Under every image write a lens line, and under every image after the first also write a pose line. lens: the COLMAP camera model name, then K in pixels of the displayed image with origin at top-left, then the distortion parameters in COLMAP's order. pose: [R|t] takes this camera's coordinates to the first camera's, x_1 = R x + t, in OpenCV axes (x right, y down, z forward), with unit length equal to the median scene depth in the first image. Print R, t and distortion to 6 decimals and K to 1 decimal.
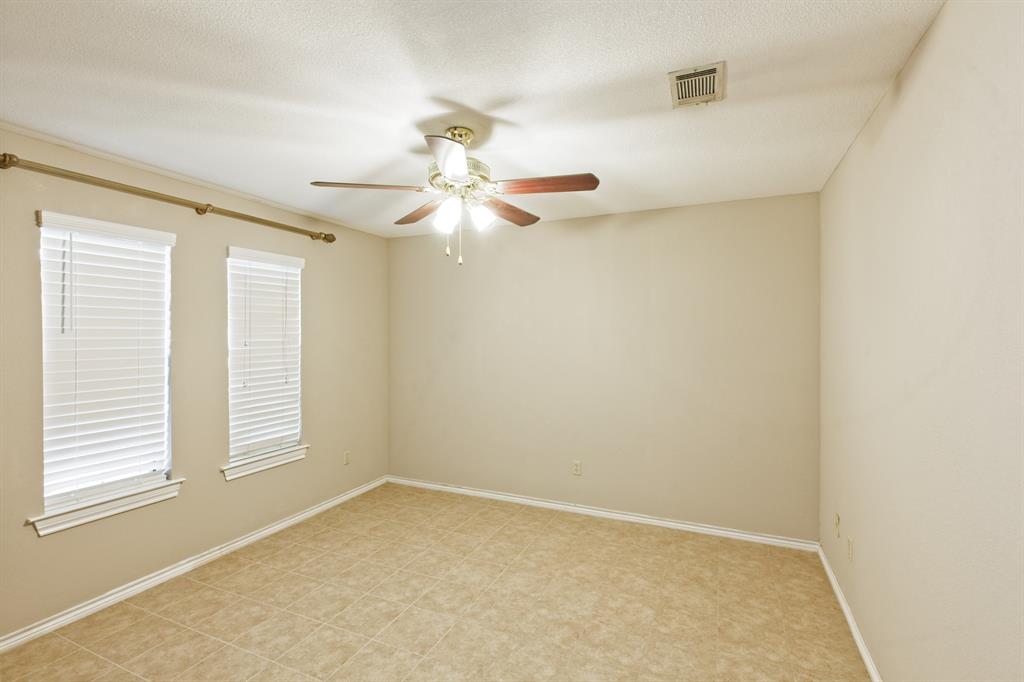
lens RADIAL K [[461.0, 0, 513.2], [0, 461.0, 340.1], [0, 0, 1]] dist [0.000572, -0.000682]
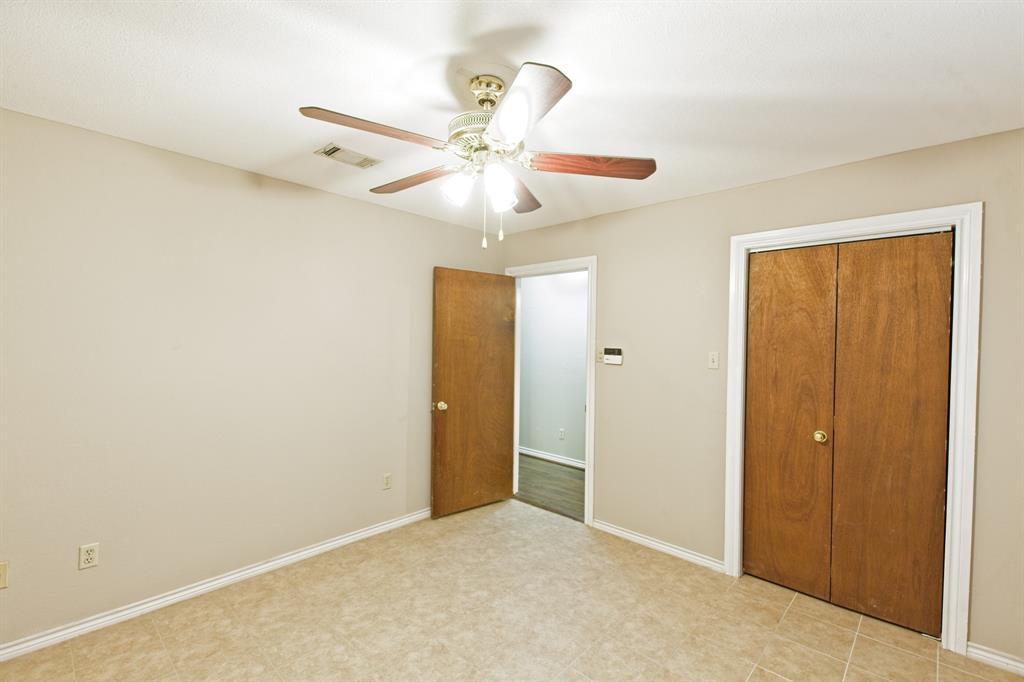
lens RADIAL K [[455.4, 0, 509.3], [0, 455.4, 344.8], [0, 0, 1]] dist [0.016332, -0.008743]
pose [[-0.941776, -0.018783, 0.335716, -0.301367], [-0.012913, 0.999722, 0.019711, -0.008657], [-0.335994, 0.014228, -0.941757, 1.229530]]
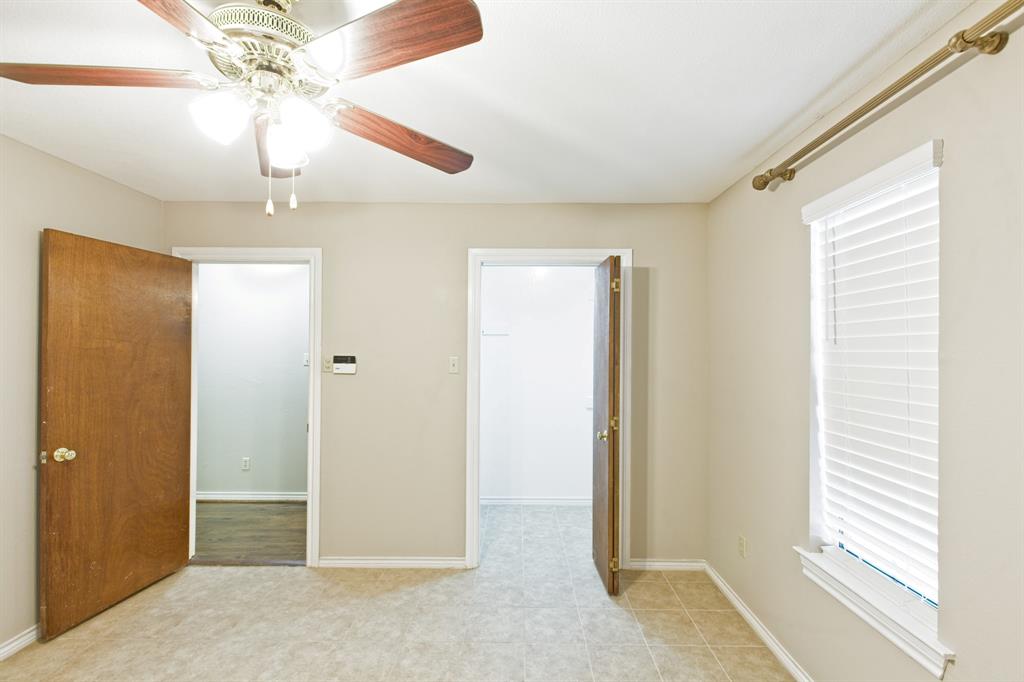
lens RADIAL K [[455.4, 0, 523.0], [0, 455.4, 345.1], [0, 0, 1]] dist [0.016332, -0.008743]
pose [[-0.915888, -0.009007, -0.401333, -0.126372], [-0.009635, 0.999953, -0.000455, -0.007879], [0.401319, 0.003450, -0.915932, 1.151821]]
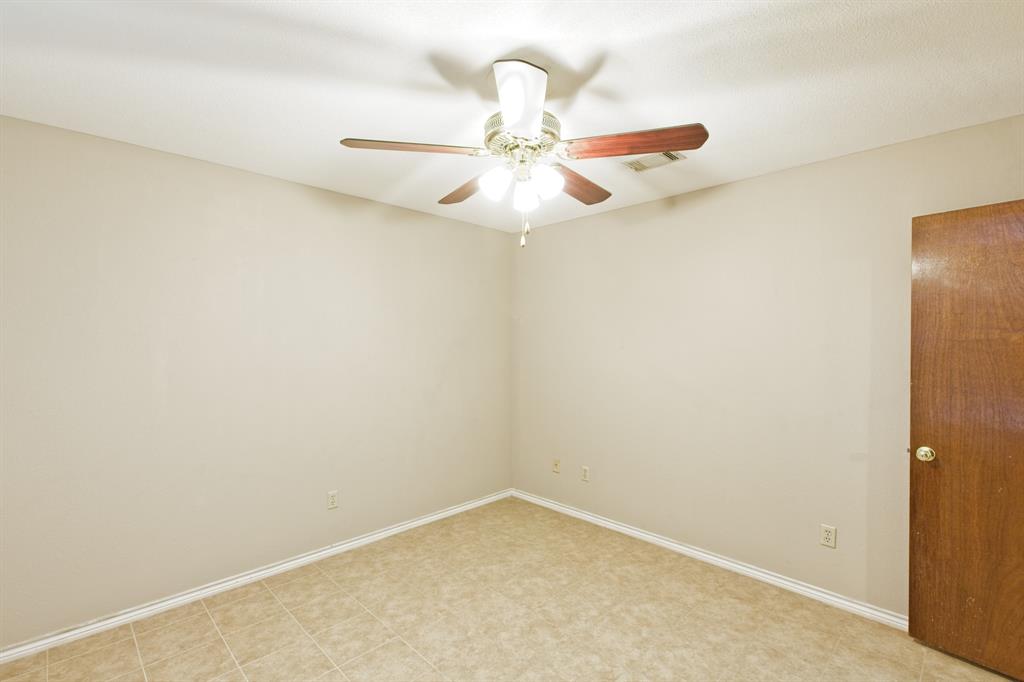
lens RADIAL K [[455.4, 0, 508.3], [0, 455.4, 345.3], [0, 0, 1]] dist [0.016332, -0.008743]
pose [[0.375827, -0.015113, 0.926567, -0.611507], [0.009993, 0.999875, 0.012255, -0.003241], [-0.926636, 0.004654, 0.375931, 0.509429]]
